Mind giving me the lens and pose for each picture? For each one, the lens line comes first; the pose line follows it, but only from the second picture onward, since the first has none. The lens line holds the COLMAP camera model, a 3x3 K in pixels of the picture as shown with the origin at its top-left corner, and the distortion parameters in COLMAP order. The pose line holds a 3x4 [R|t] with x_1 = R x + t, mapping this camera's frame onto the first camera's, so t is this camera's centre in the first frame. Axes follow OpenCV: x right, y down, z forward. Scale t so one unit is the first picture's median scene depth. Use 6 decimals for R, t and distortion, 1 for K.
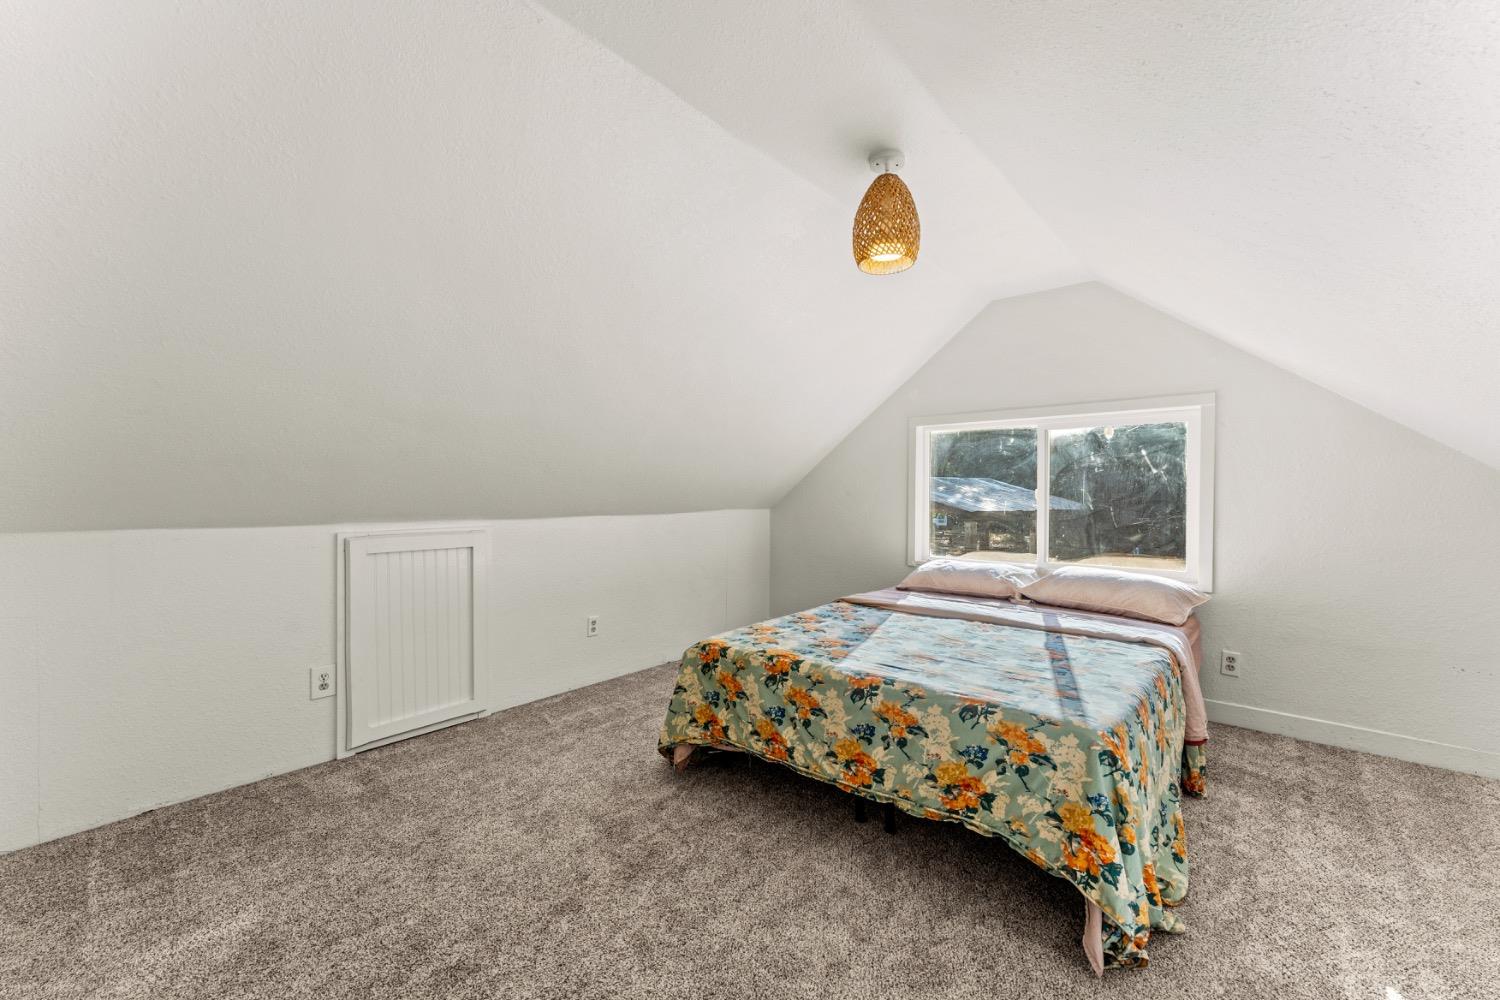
lens RADIAL K [[601.1, 0, 760.4], [0, 601.1, 496.7], [0, 0, 1]] dist [-0.008961, 0.000698]
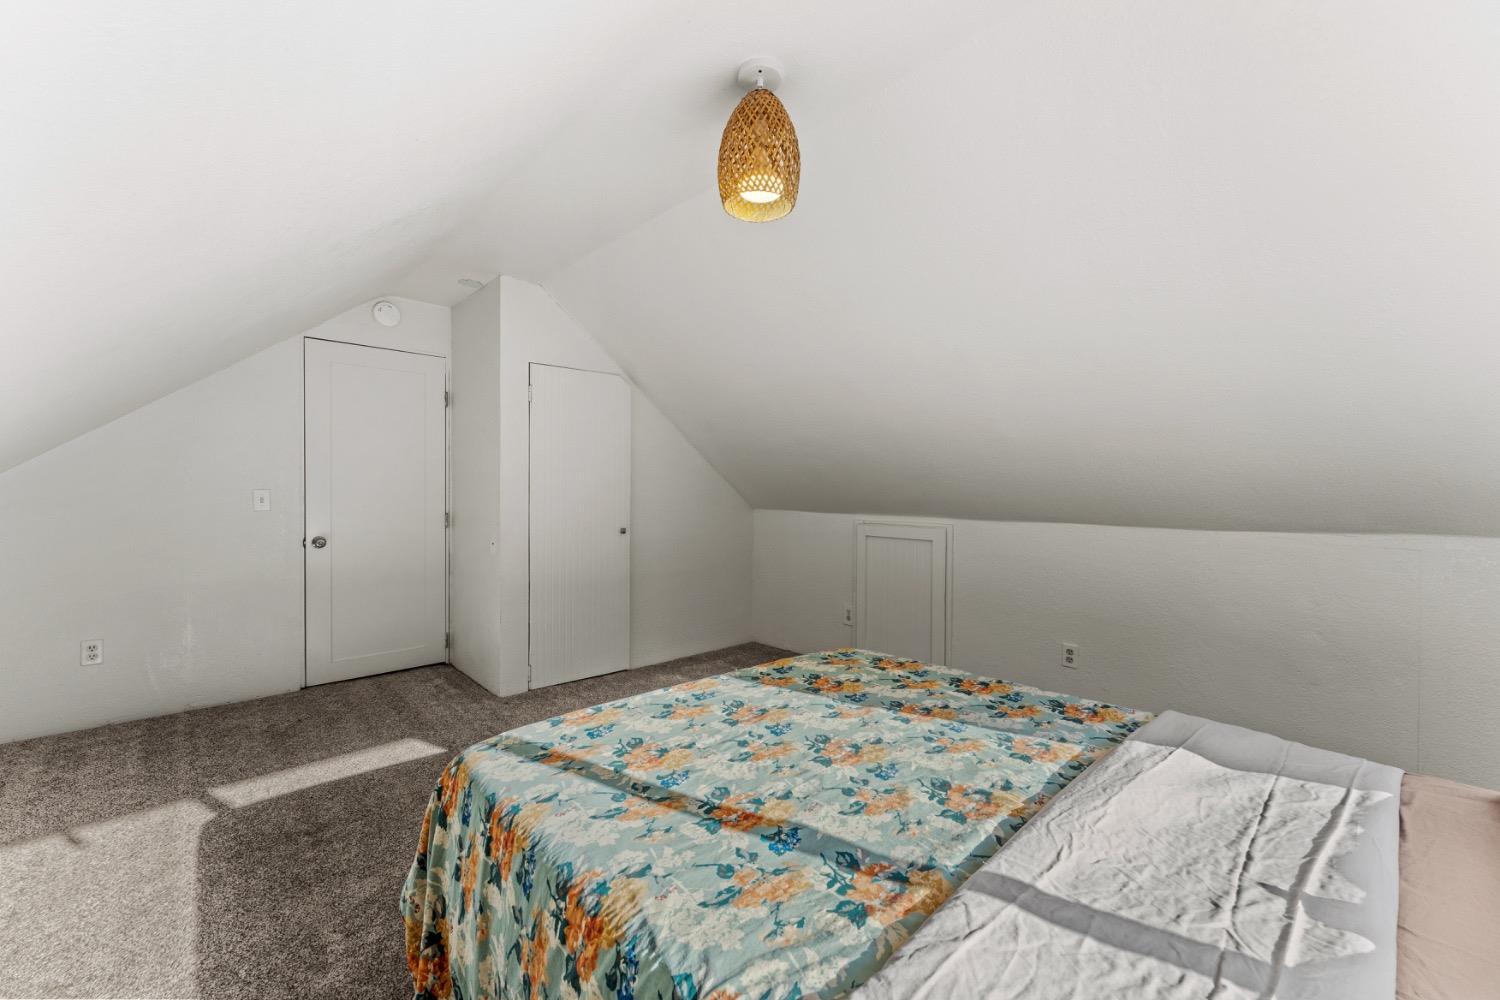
lens RADIAL K [[601.1, 0, 739.3], [0, 601.1, 495.3], [0, 0, 1]] dist [-0.008961, 0.000698]
pose [[-0.117114, 0.007609, -0.993089, 0.991576], [-0.017967, 0.999791, 0.009779, -0.011656], [0.992956, 0.018988, -0.116953, 1.053272]]
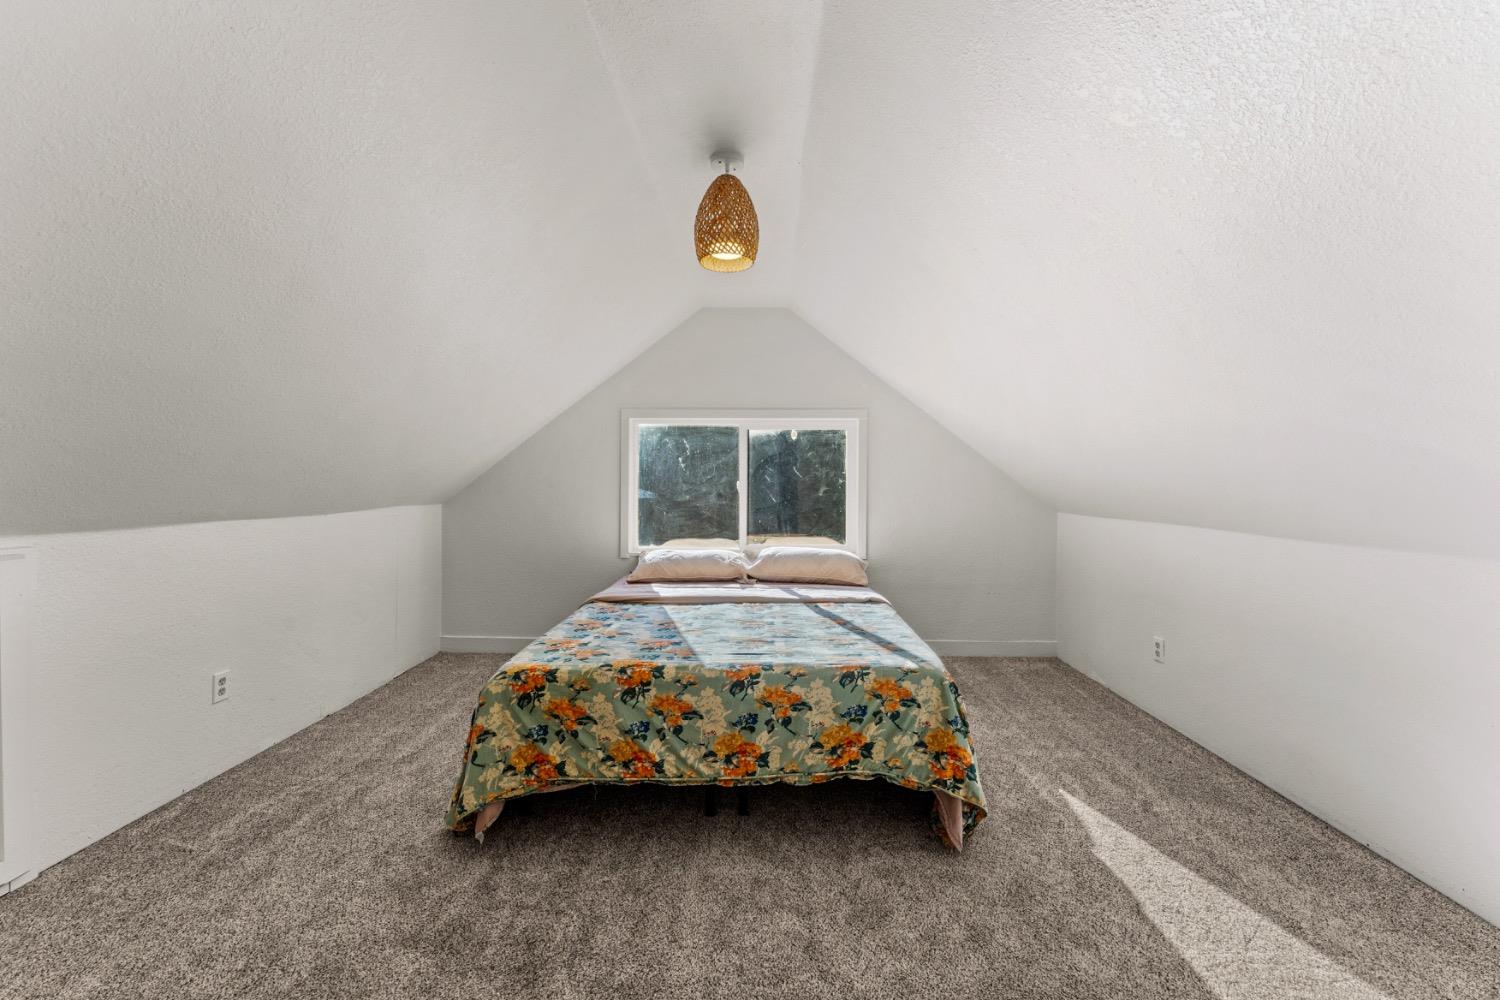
lens RADIAL K [[601.1, 0, 761.5], [0, 601.1, 489.0], [0, 0, 1]] dist [-0.008961, 0.000698]
pose [[0.766898, -0.008484, 0.641714, -0.401759], [0.005467, 0.999963, 0.006686, -0.008602], [-0.641746, -0.001619, 0.766915, 0.177487]]
